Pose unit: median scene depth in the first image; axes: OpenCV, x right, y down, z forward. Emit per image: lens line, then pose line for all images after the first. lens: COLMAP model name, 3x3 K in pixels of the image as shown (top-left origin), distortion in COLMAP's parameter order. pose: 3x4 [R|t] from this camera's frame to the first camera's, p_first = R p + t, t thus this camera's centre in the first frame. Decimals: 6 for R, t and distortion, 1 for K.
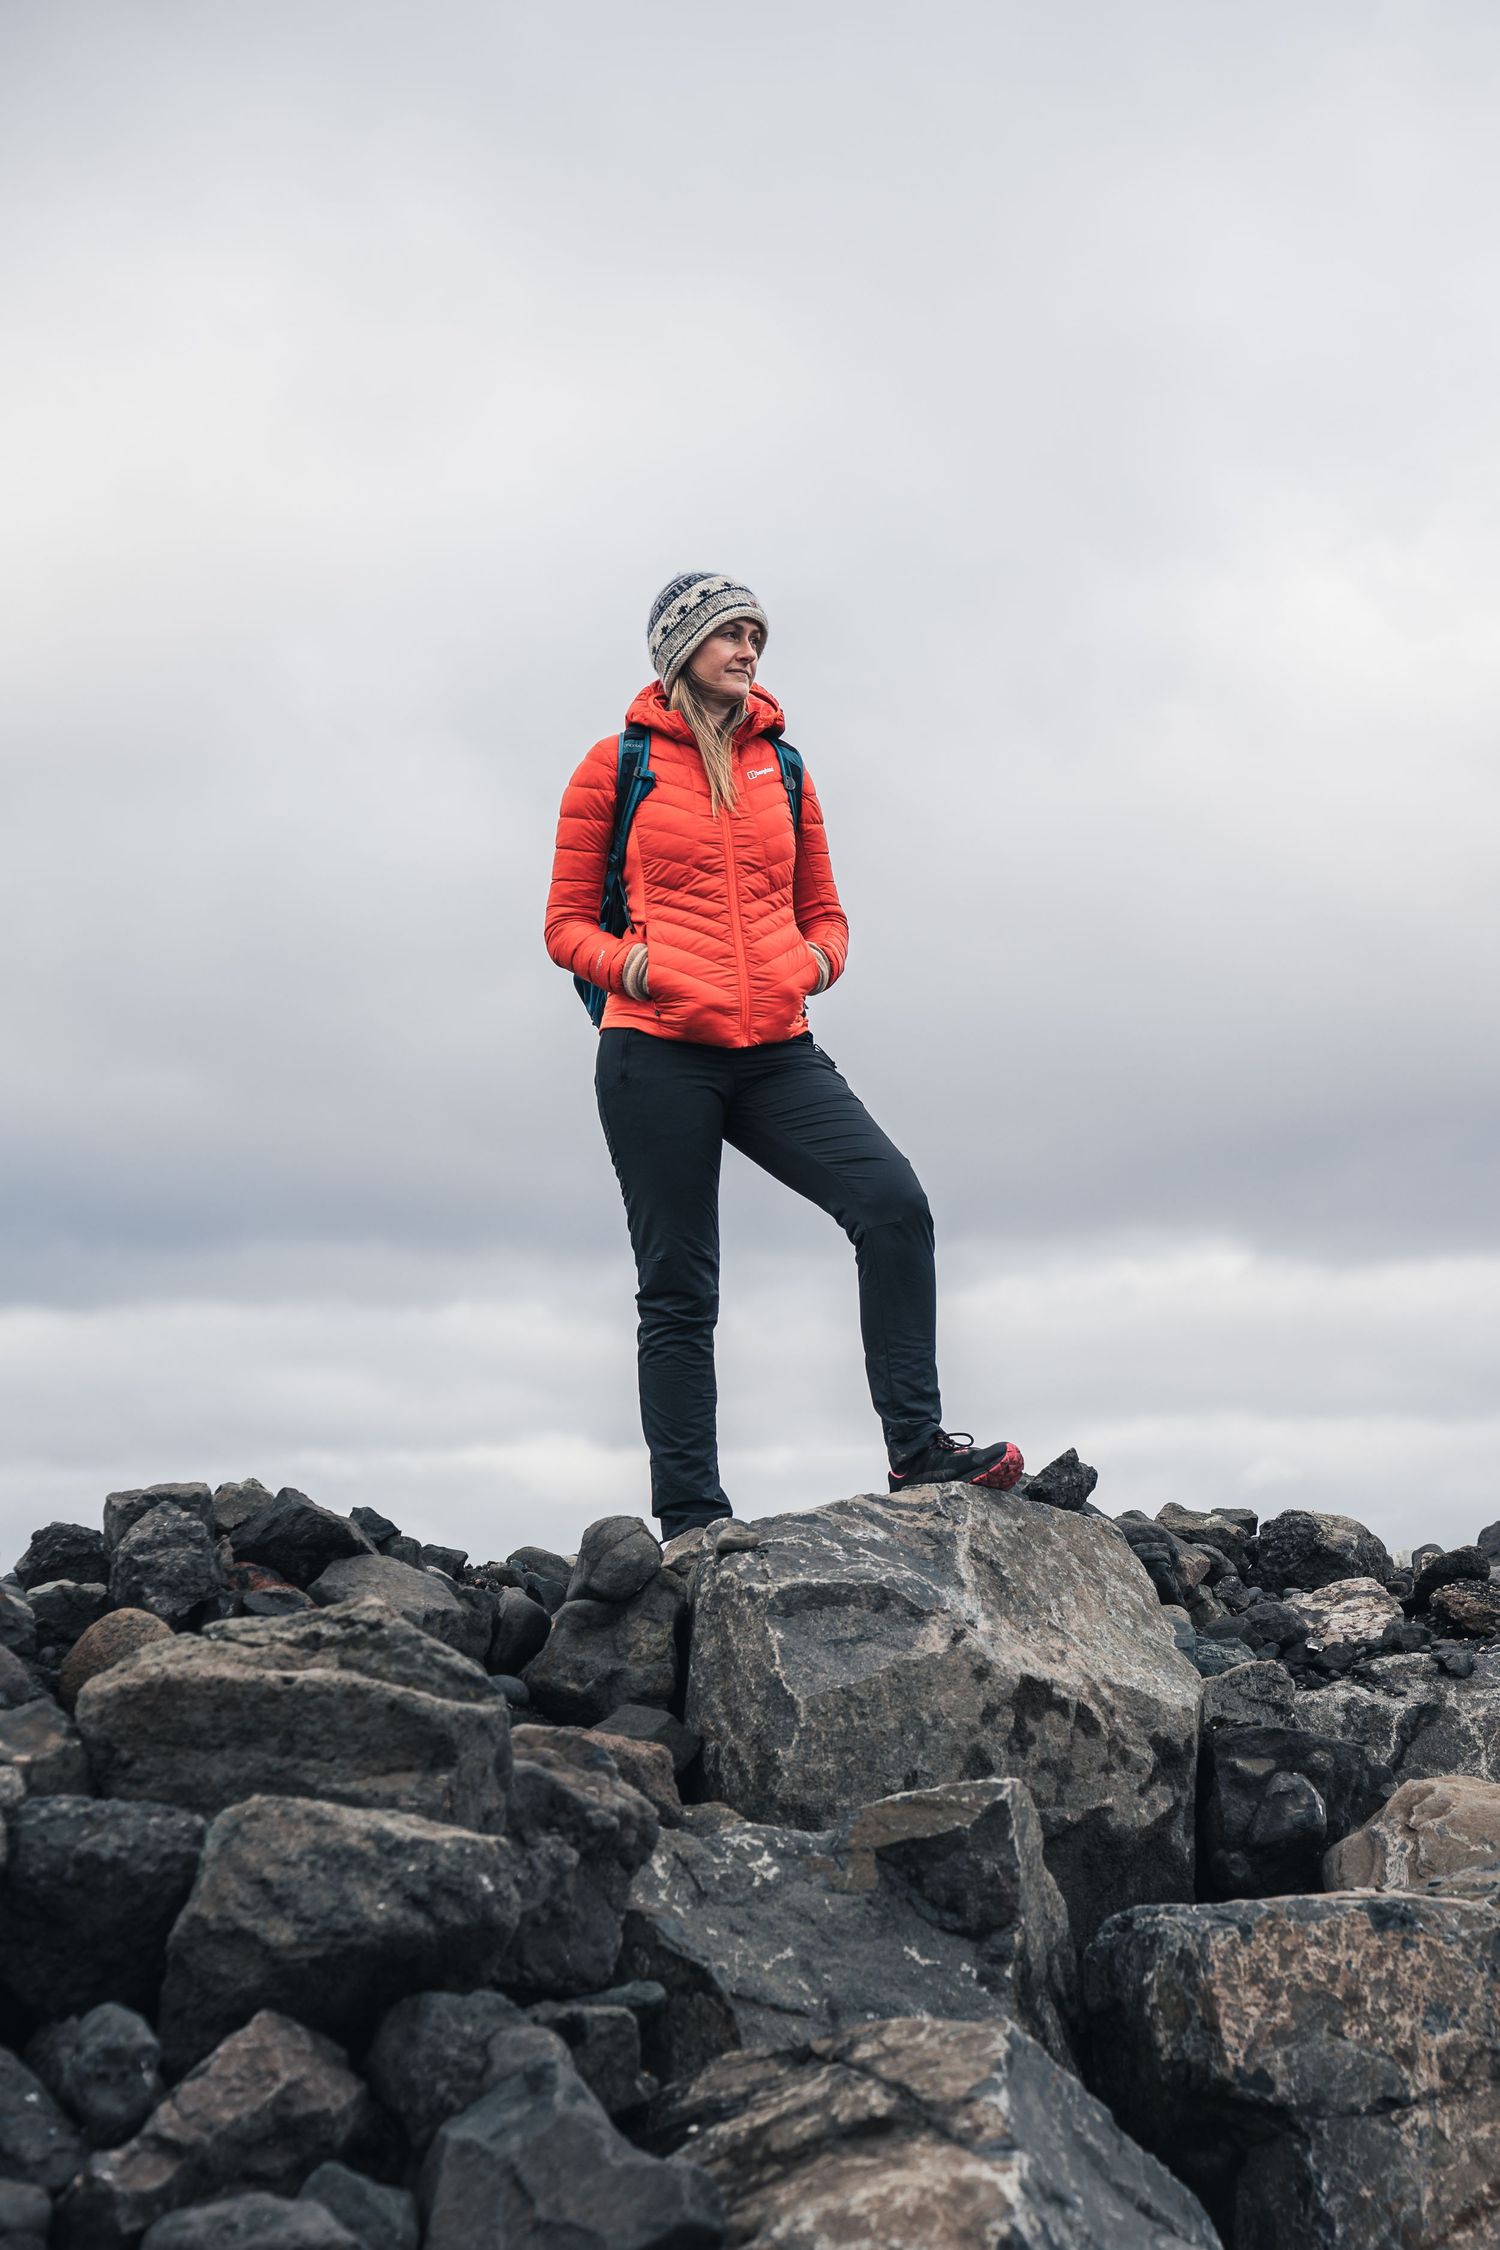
lens RADIAL K [[4478.9, 0, 750.0], [0, 4478.9, 1125.0], [0, 0, 1]] dist [0.029563, -0.079250]
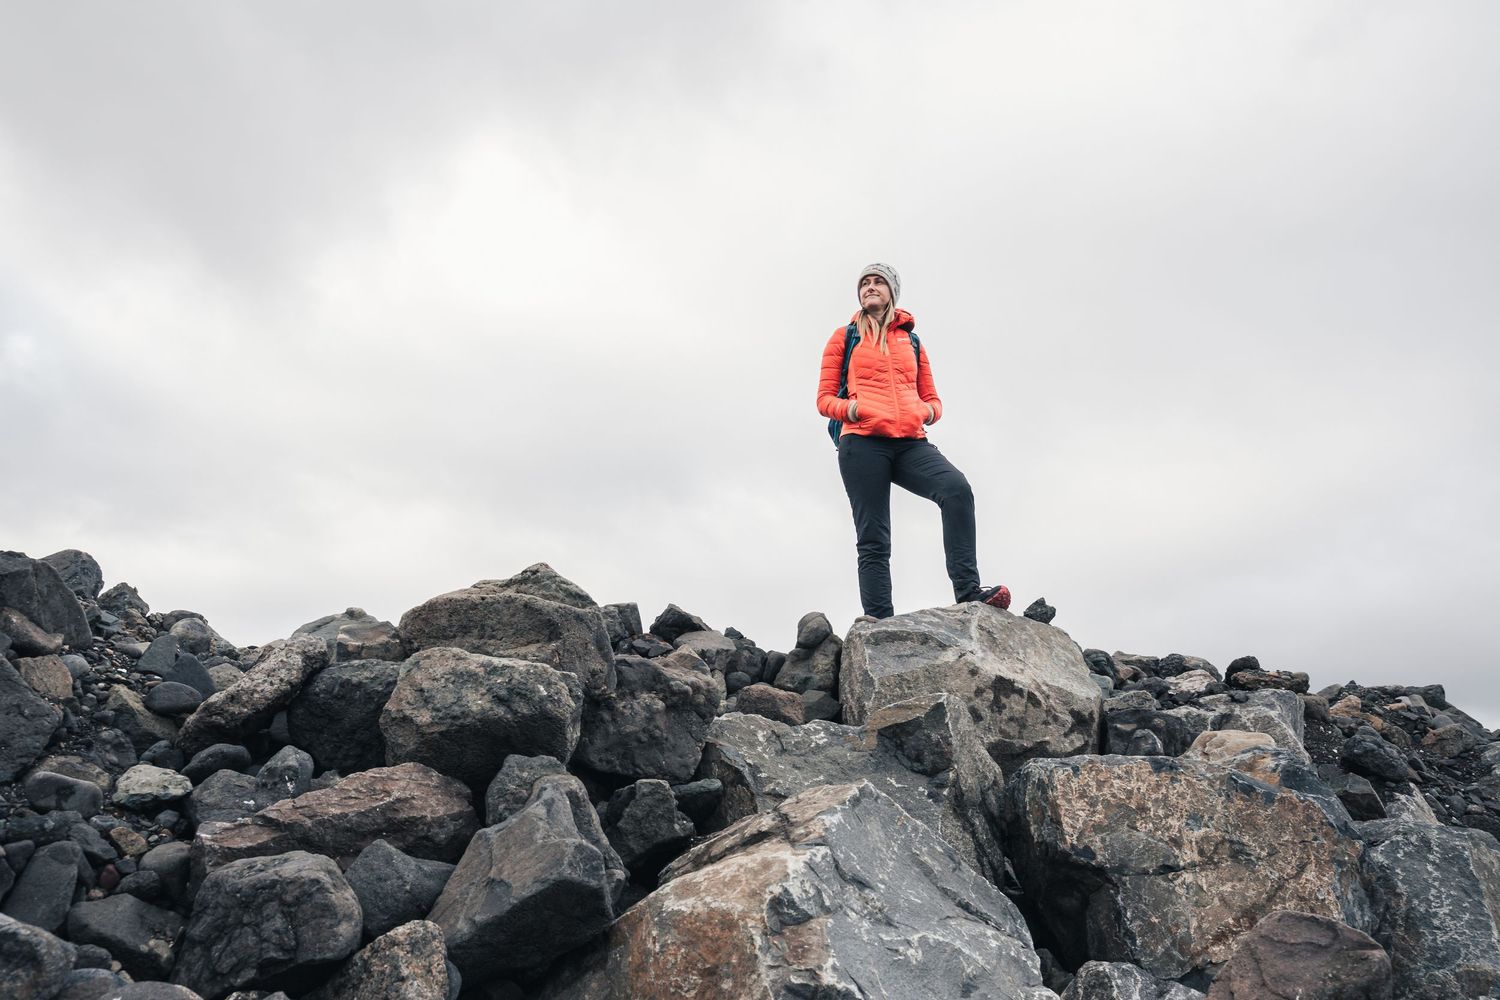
lens RADIAL K [[1143.1, 0, 750.0], [0, 1143.1, 500.0], [0, 0, 1]] dist [0.001996, 0.000627]
pose [[0.954814, -0.075360, -0.287492, 0.125996], [0.027465, 0.985553, -0.167125, 0.145610], [0.295934, 0.151677, 0.943089, 0.503969]]
